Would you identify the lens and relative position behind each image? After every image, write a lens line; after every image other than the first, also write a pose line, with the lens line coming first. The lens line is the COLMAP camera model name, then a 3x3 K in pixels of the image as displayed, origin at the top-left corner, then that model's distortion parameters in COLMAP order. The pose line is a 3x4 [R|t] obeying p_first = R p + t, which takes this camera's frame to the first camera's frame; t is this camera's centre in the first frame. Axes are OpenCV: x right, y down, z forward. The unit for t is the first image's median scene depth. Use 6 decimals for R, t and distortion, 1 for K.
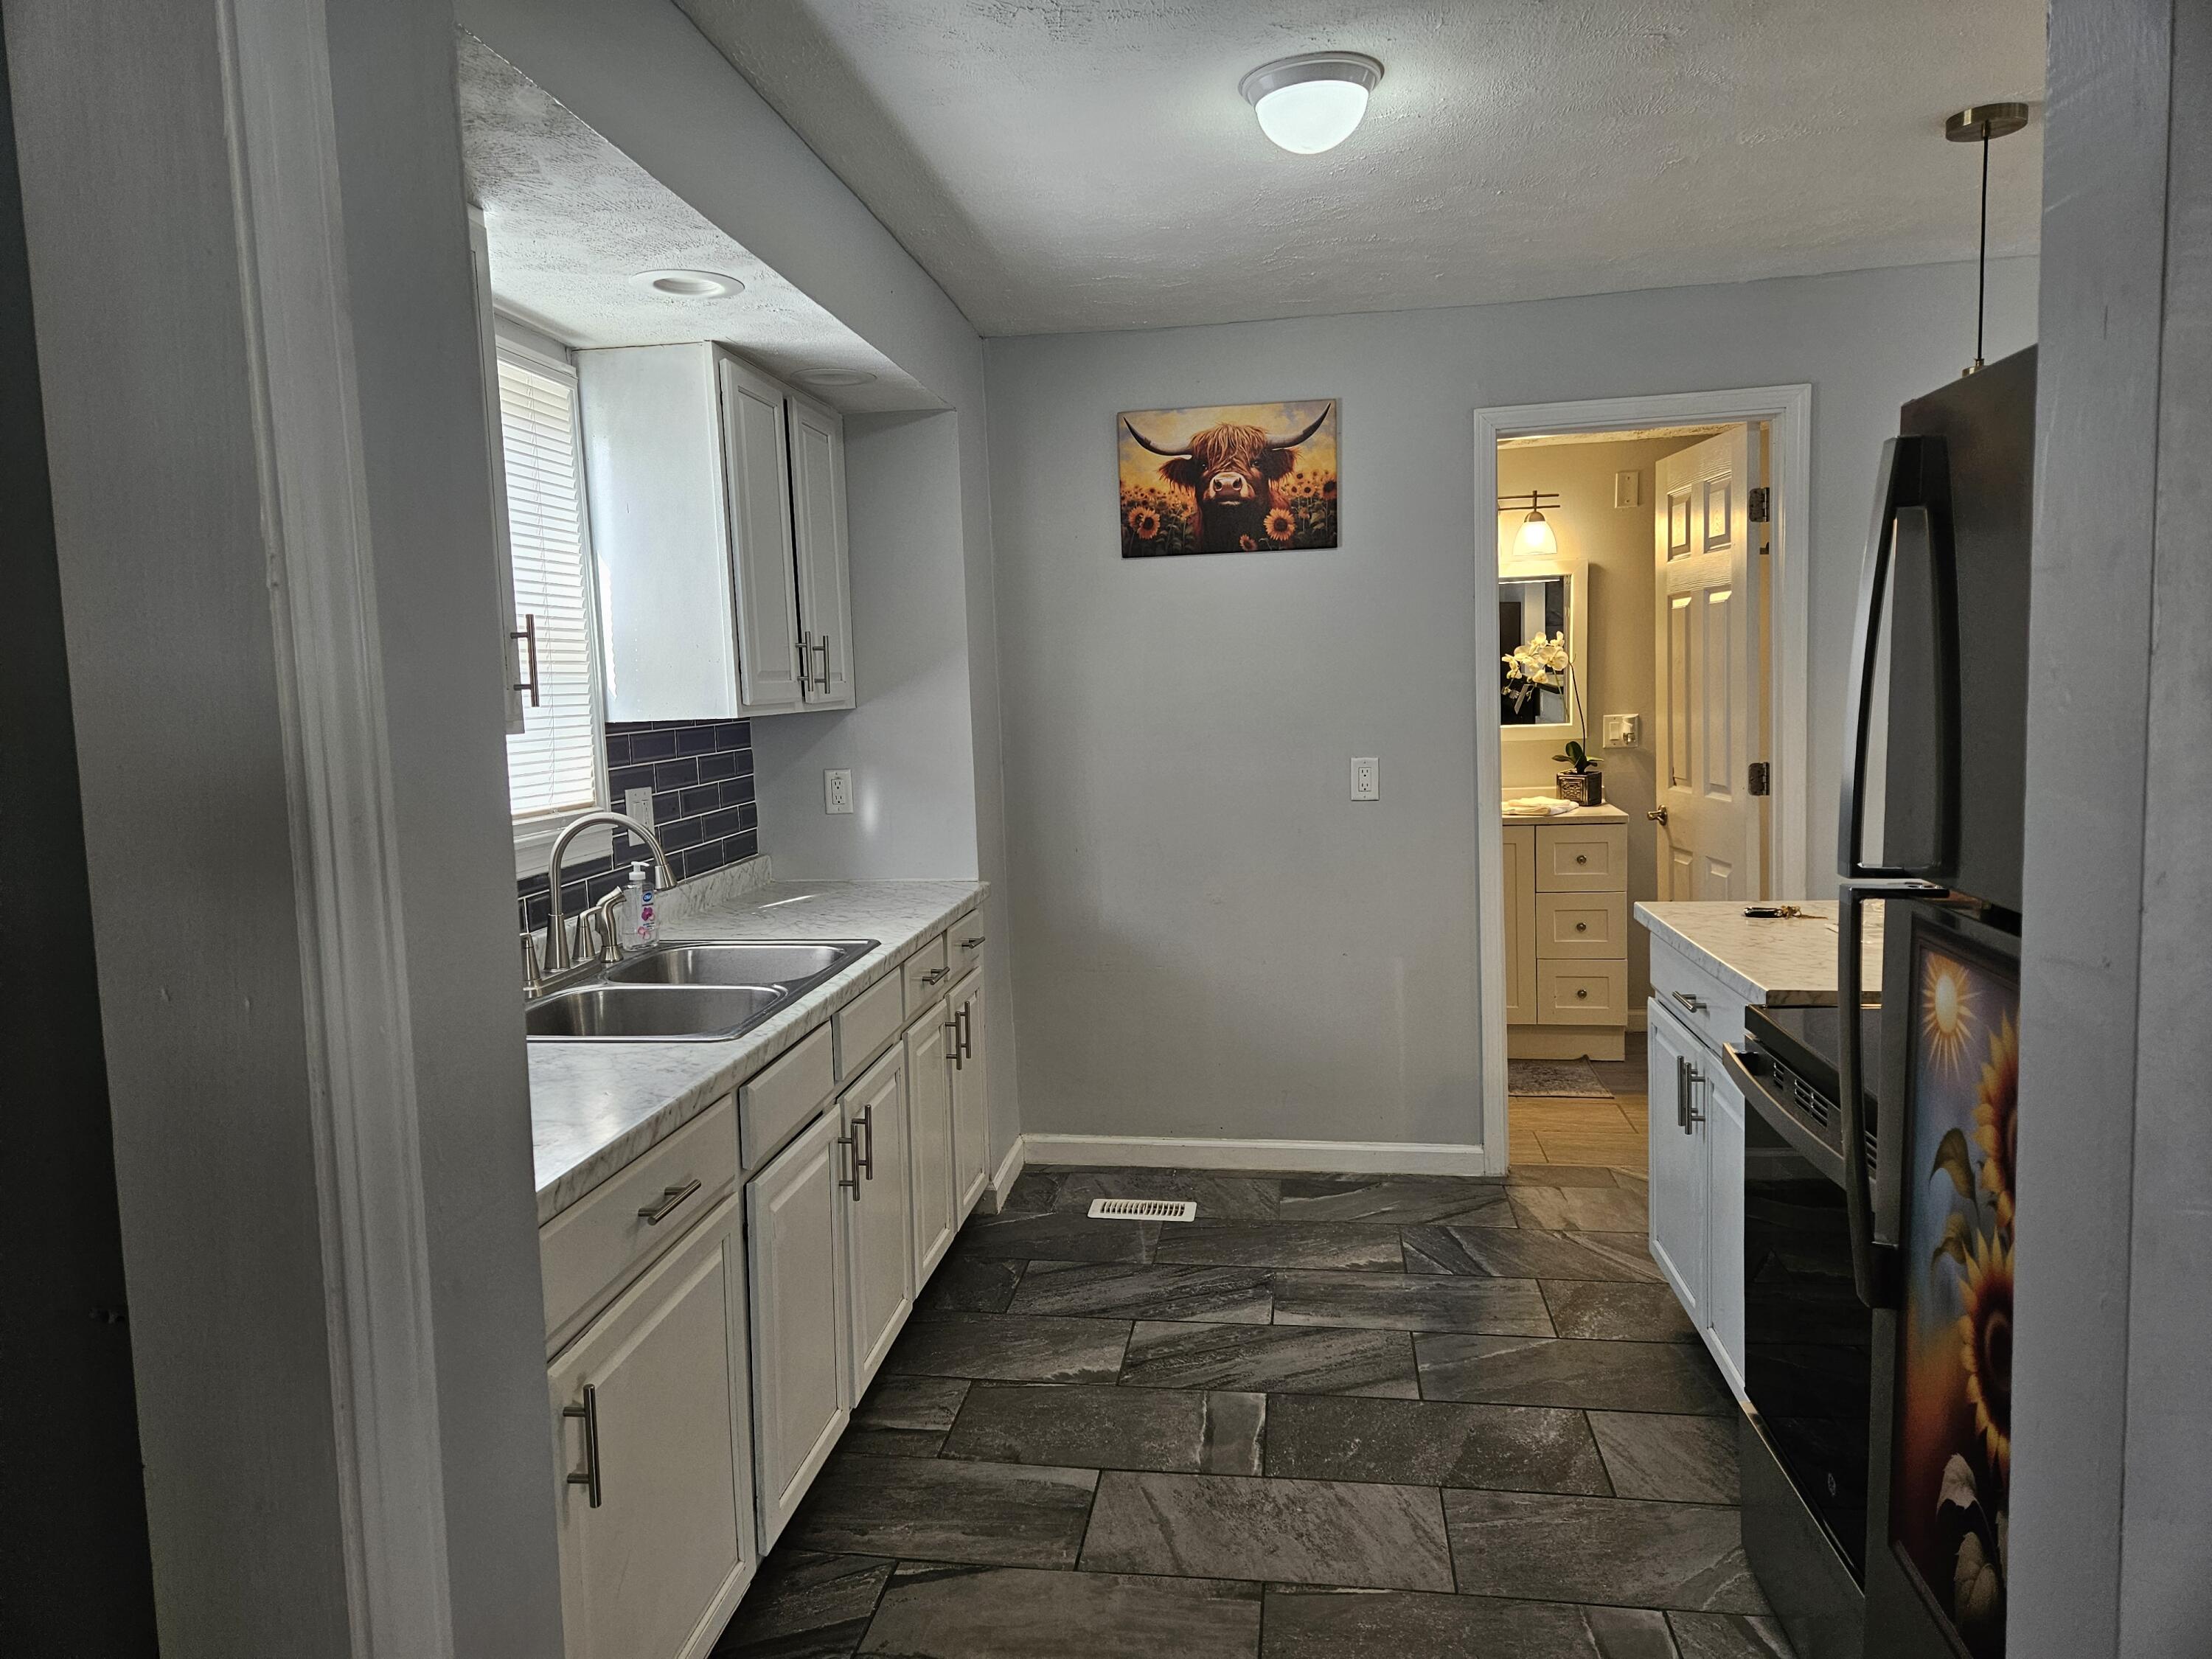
lens RADIAL K [[1464.8, 0, 1095.8], [0, 1464.8, 824.0], [0, 0, 1]] dist [0.061280, -0.047877]
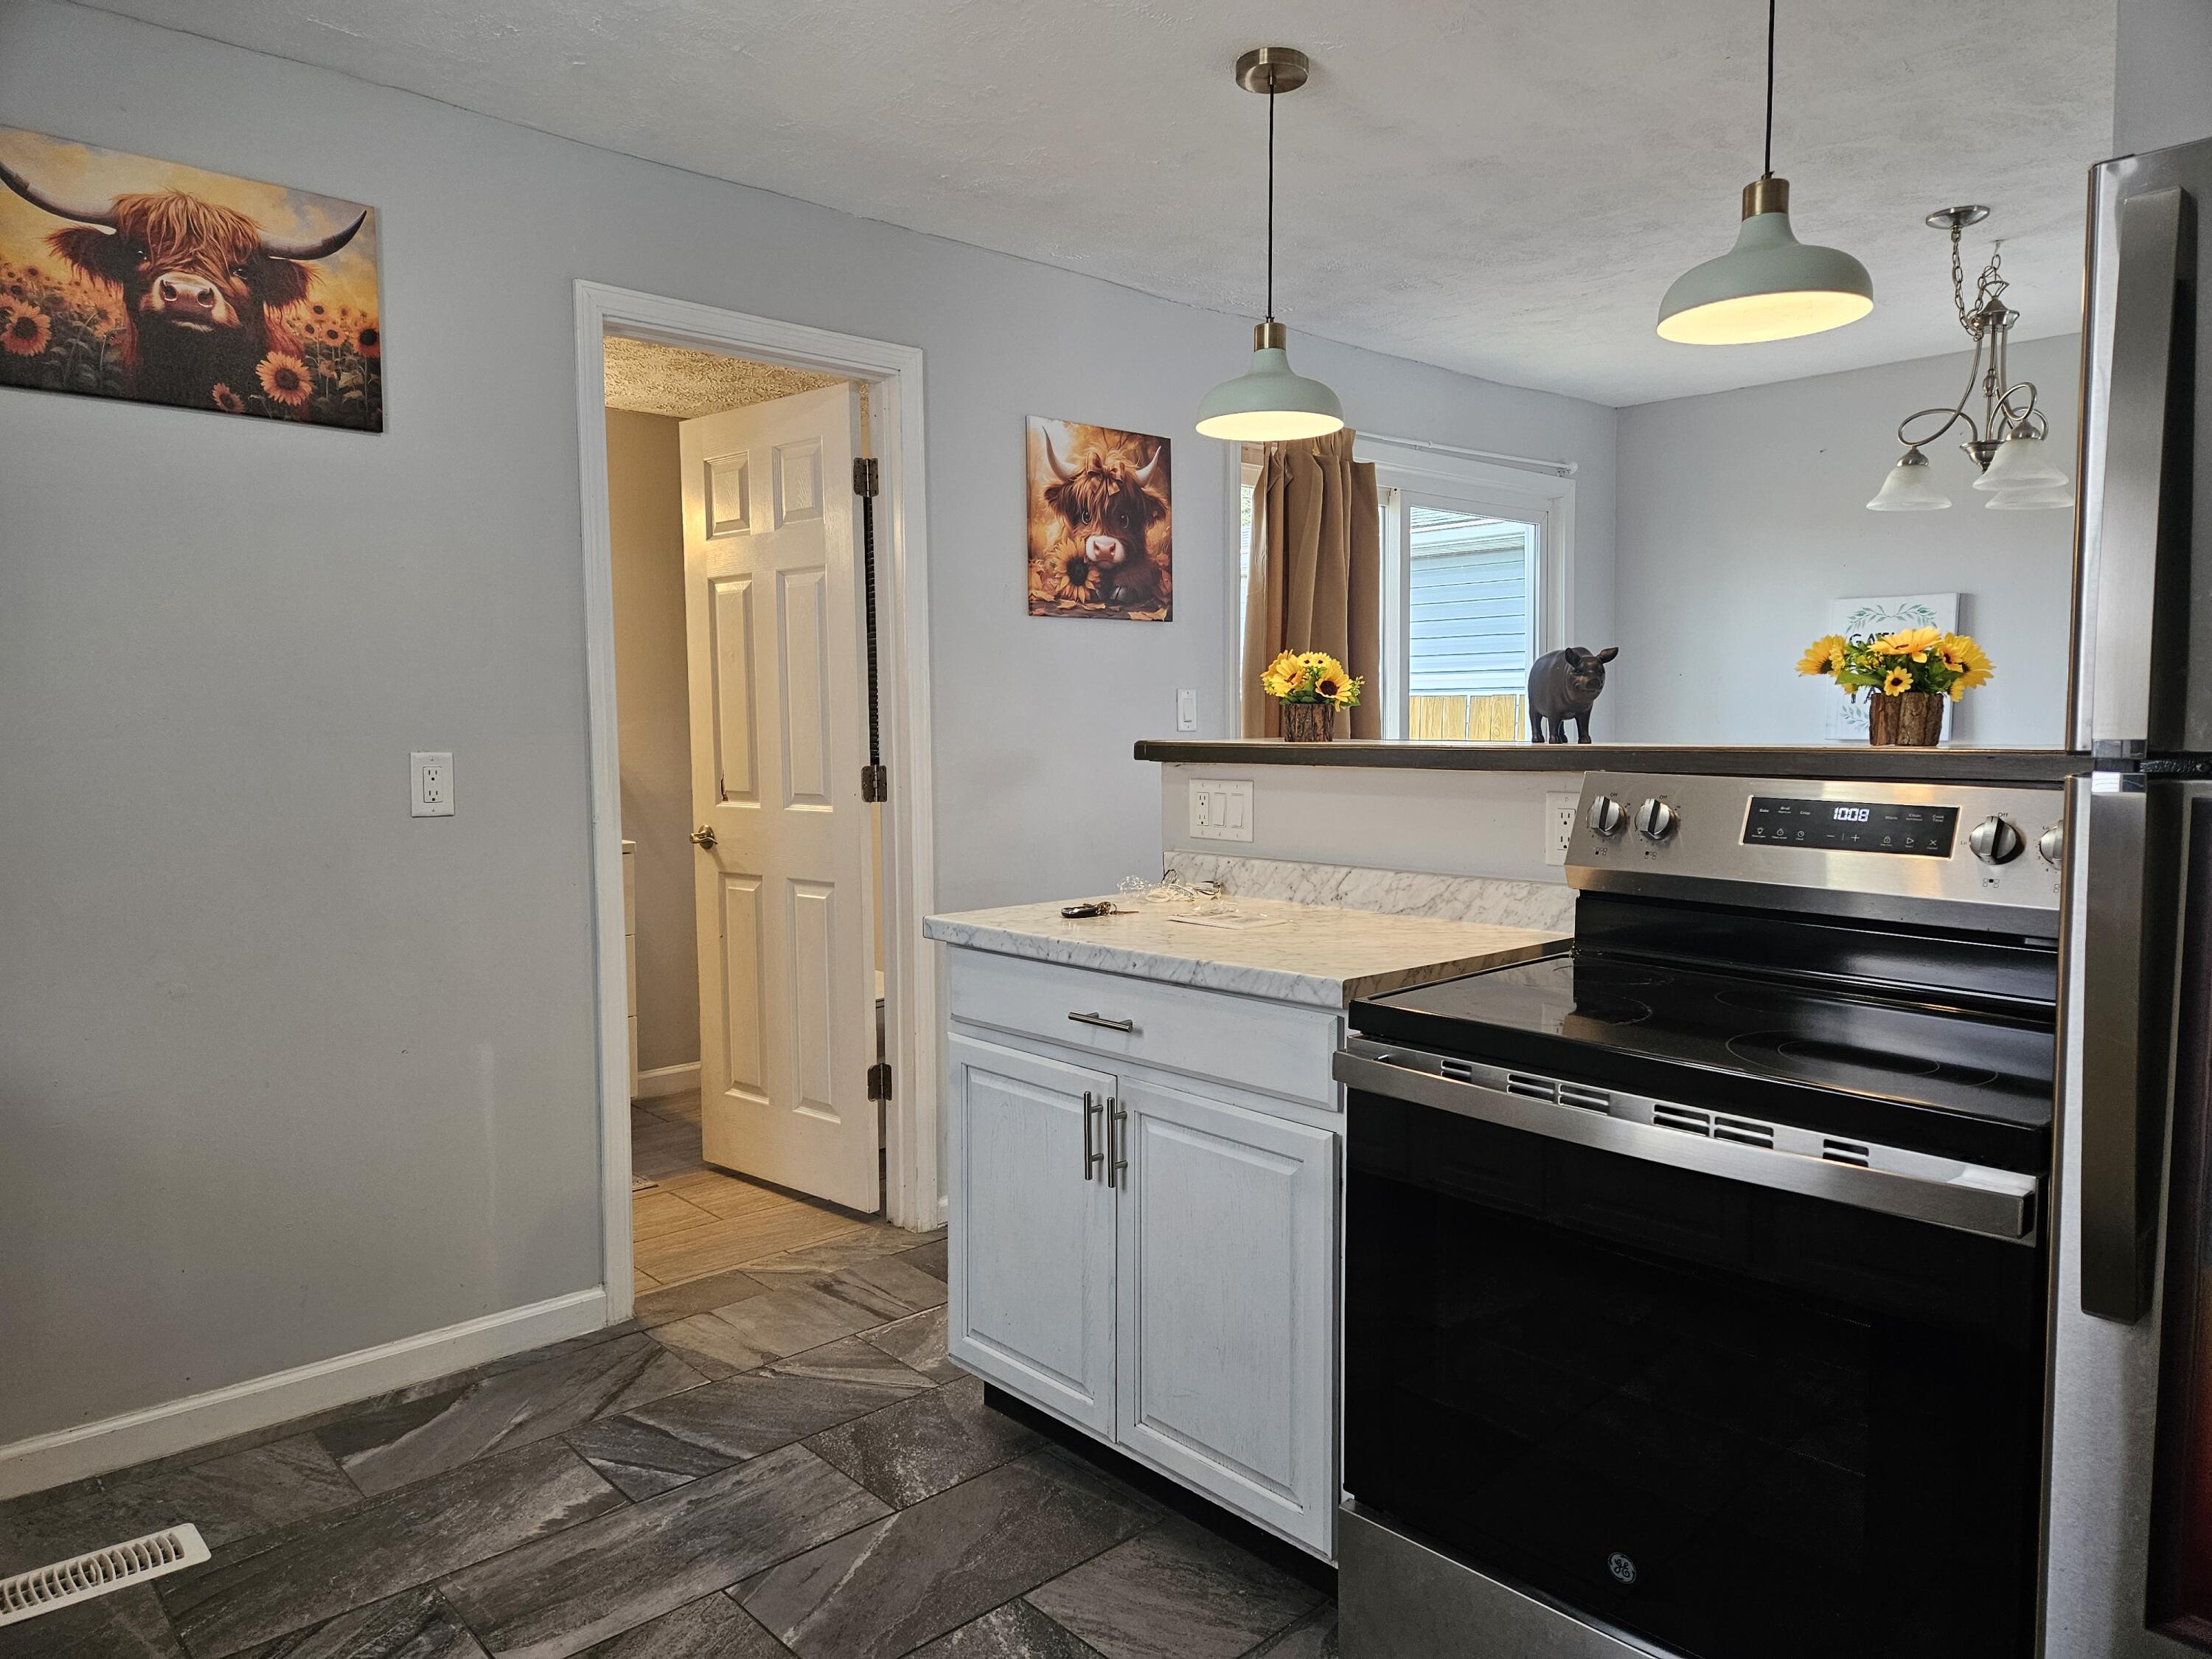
lens RADIAL K [[1464.8, 0, 1116.4], [0, 1464.8, 813.4], [0, 0, 1]] dist [0.061280, -0.047877]
pose [[0.630543, -0.019491, 0.775910, -0.157391], [0.061546, 0.997792, -0.024952, 0.020278], [-0.773710, 0.063487, 0.630350, 0.357731]]
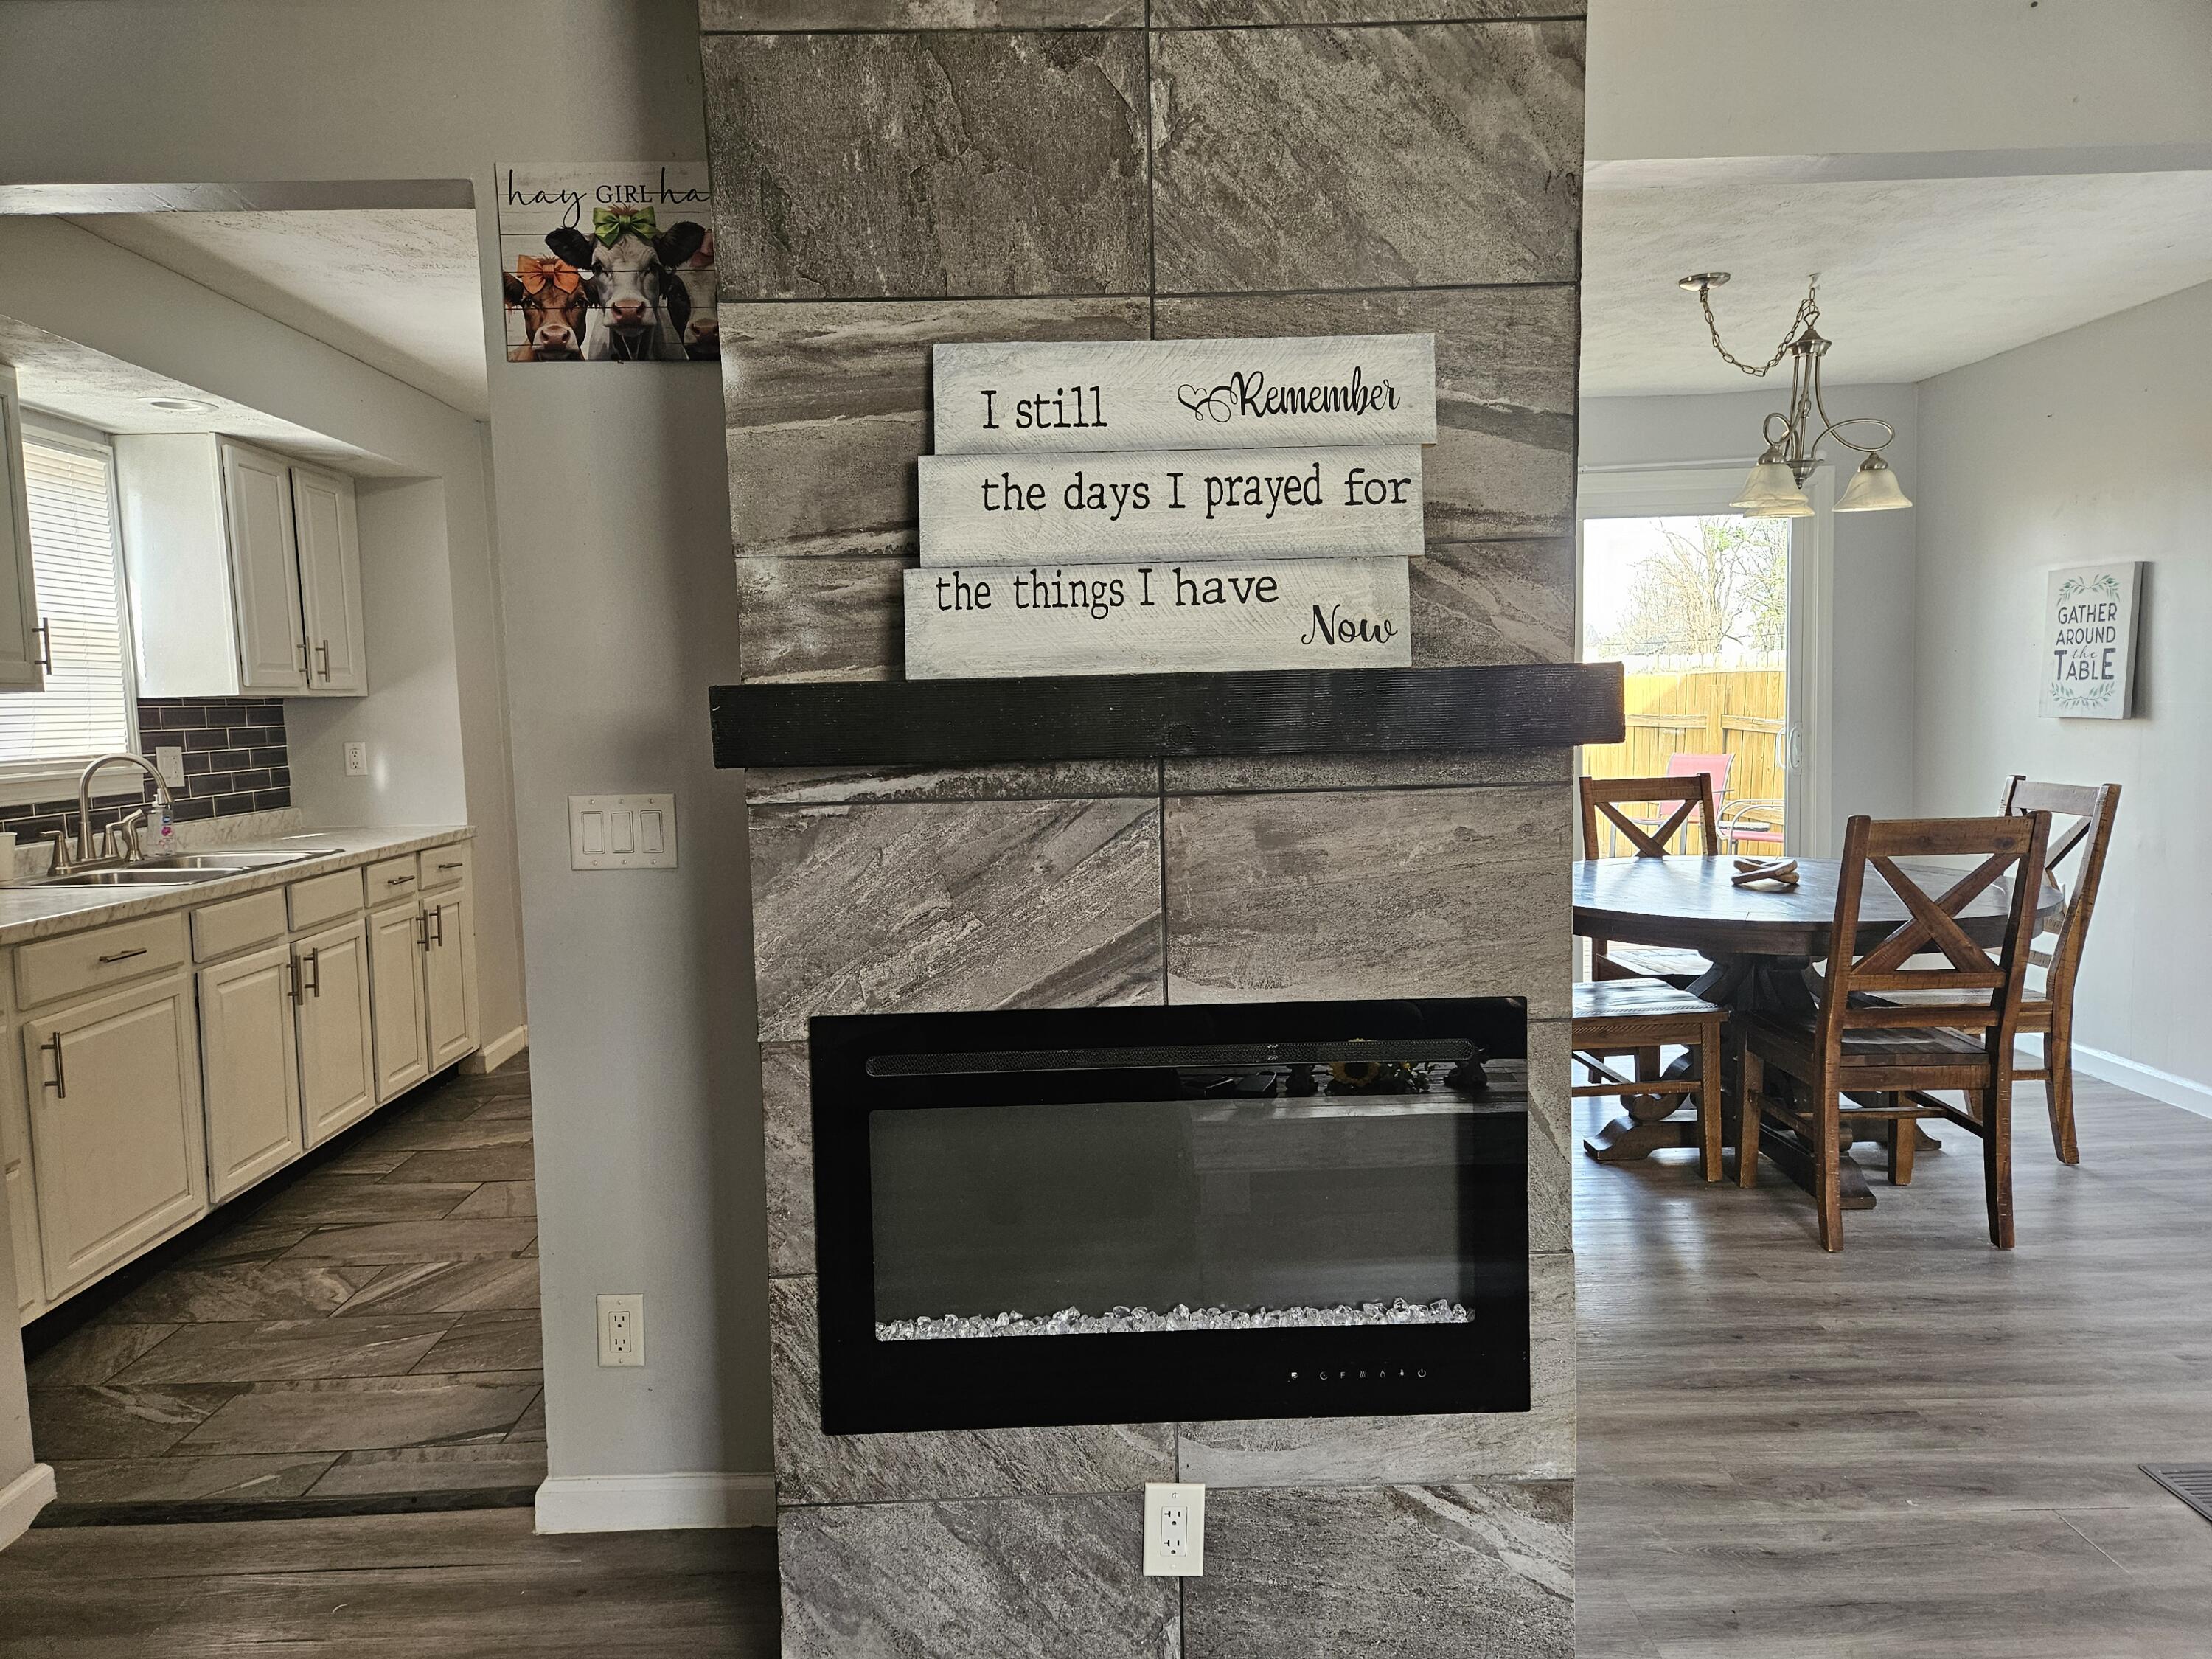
lens RADIAL K [[1464.8, 0, 1093.7], [0, 1464.8, 834.7], [0, 0, 1]] dist [0.061280, -0.047877]
pose [[0.985740, -0.008650, 0.168051, 0.249239], [0.010755, 0.999875, -0.011618, 0.067314], [-0.167930, 0.013260, 0.985710, -0.421752]]
